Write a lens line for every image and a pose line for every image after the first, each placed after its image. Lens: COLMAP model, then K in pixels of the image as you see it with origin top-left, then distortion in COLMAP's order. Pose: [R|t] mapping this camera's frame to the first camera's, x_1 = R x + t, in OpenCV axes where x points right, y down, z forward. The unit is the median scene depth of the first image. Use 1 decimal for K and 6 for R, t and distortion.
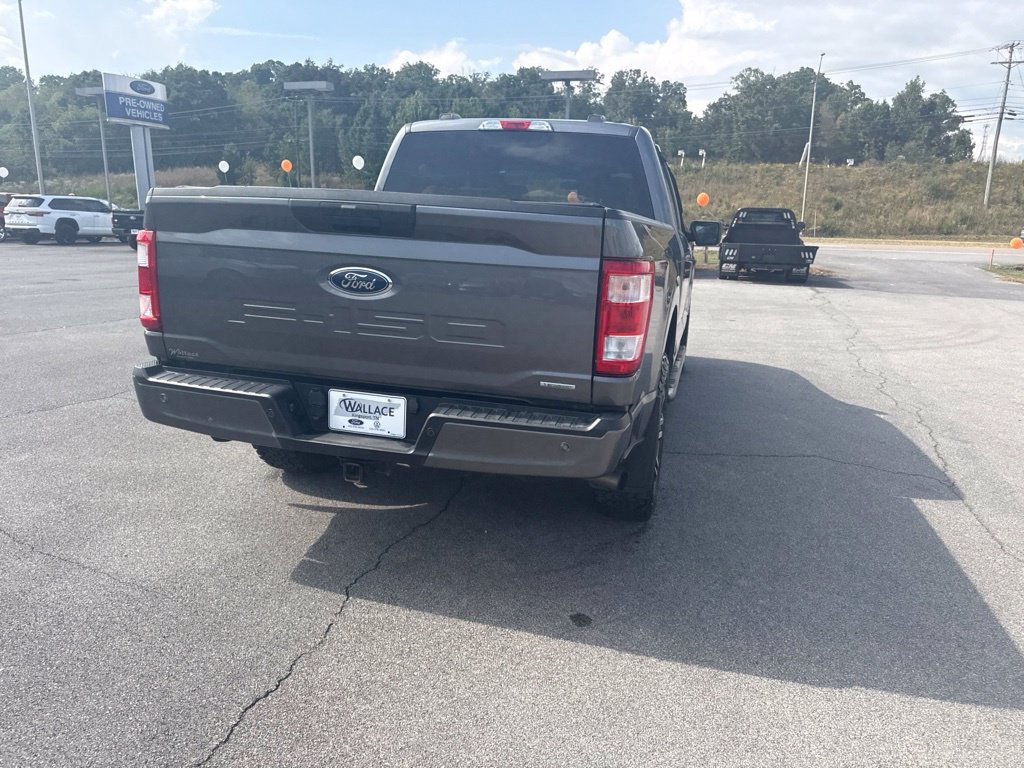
lens RADIAL K [[730.4, 0, 518.4], [0, 730.4, 388.8], [0, 0, 1]] dist [0.020646, -0.021042]
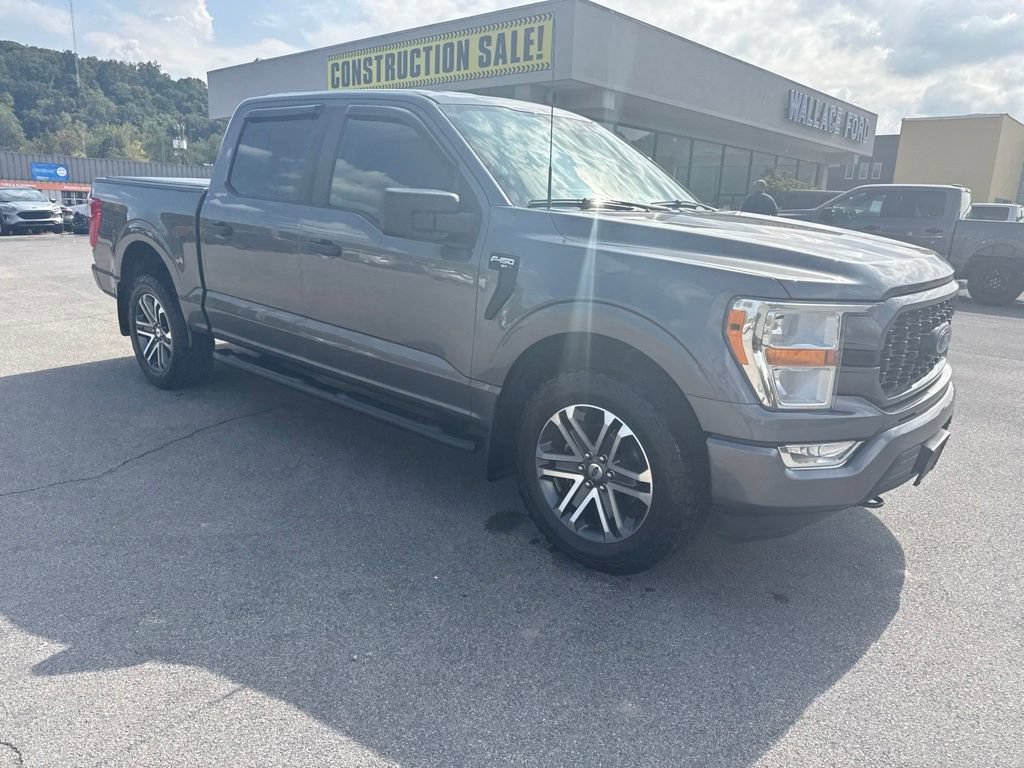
lens RADIAL K [[727.3, 0, 517.3], [0, 727.3, 395.1], [0, 0, 1]] dist [0.023808, -0.025485]
pose [[-0.437812, 0.183695, -0.880101, 0.726480], [-0.256010, 0.912908, 0.317896, -0.289279], [0.861847, 0.364493, -0.352654, 1.345624]]
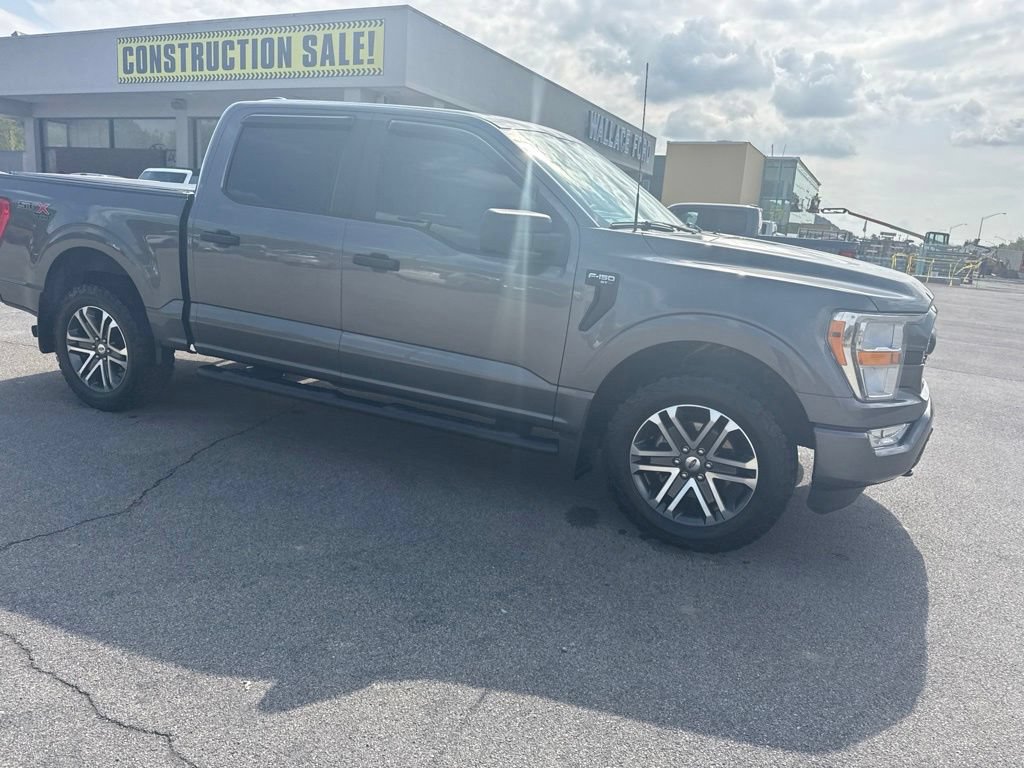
lens RADIAL K [[728.1, 0, 516.6], [0, 728.1, 384.4], [0, 0, 1]] dist [0.025592, -0.027140]
pose [[-0.161043, 0.178646, -0.970645, 0.833925], [-0.296457, 0.929309, 0.220224, -0.238530], [0.941370, 0.323220, -0.096698, 1.143033]]
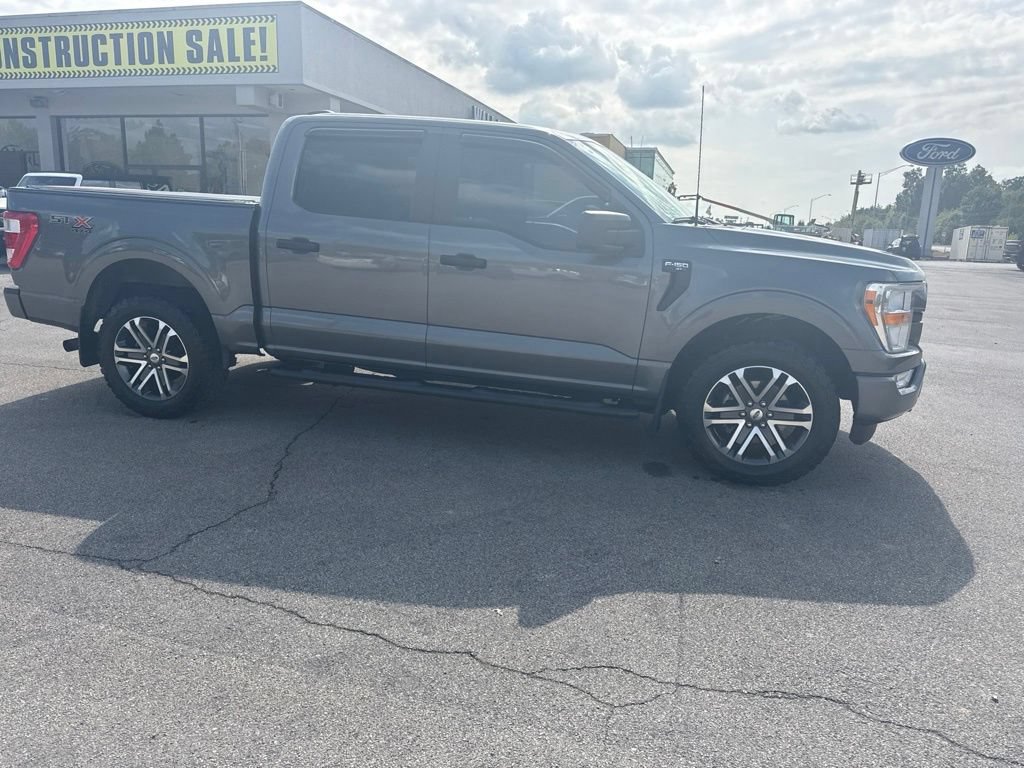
lens RADIAL K [[728.8, 0, 517.0], [0, 728.8, 388.5], [0, 0, 1]] dist [0.022095, -0.022767]
pose [[0.024345, 0.197913, -0.979917, 0.941886], [-0.264330, 0.946597, 0.184616, -0.189017], [0.964125, 0.254527, 0.075360, 0.960654]]
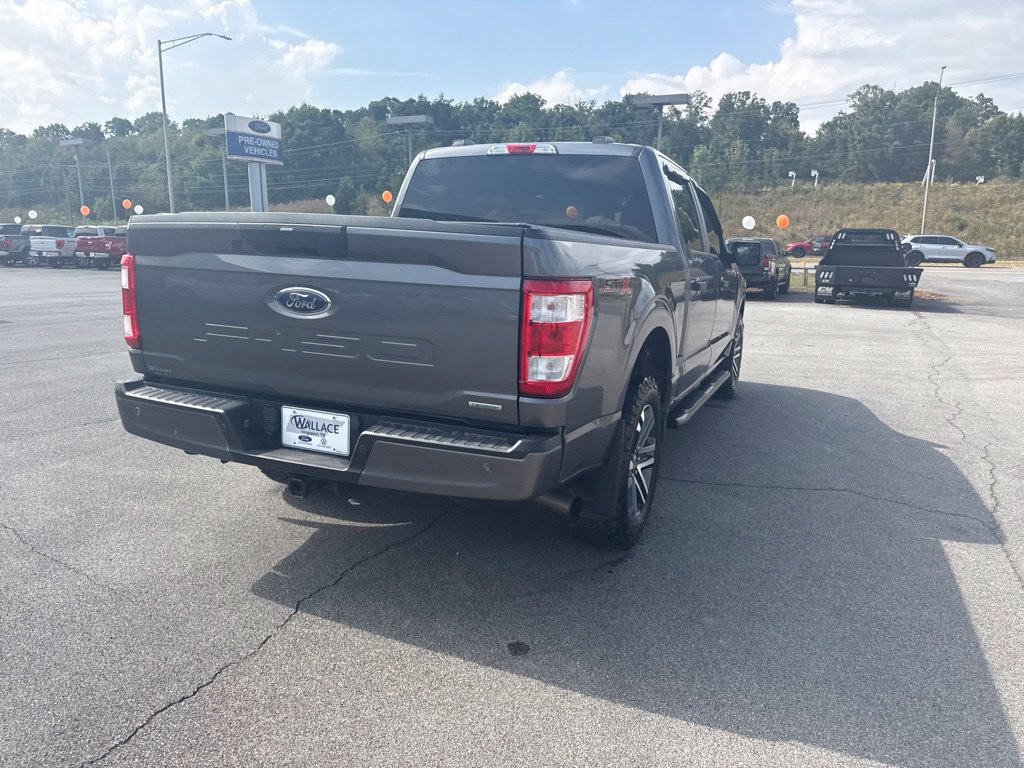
lens RADIAL K [[731.0, 0, 517.2], [0, 731.0, 387.1], [0, 0, 1]] dist [0.019899, -0.022921]
pose [[0.989809, 0.015568, -0.141549, 0.100715], [-0.020654, 0.999190, -0.034532, 0.001341], [0.140897, 0.037104, 0.989329, 0.011628]]
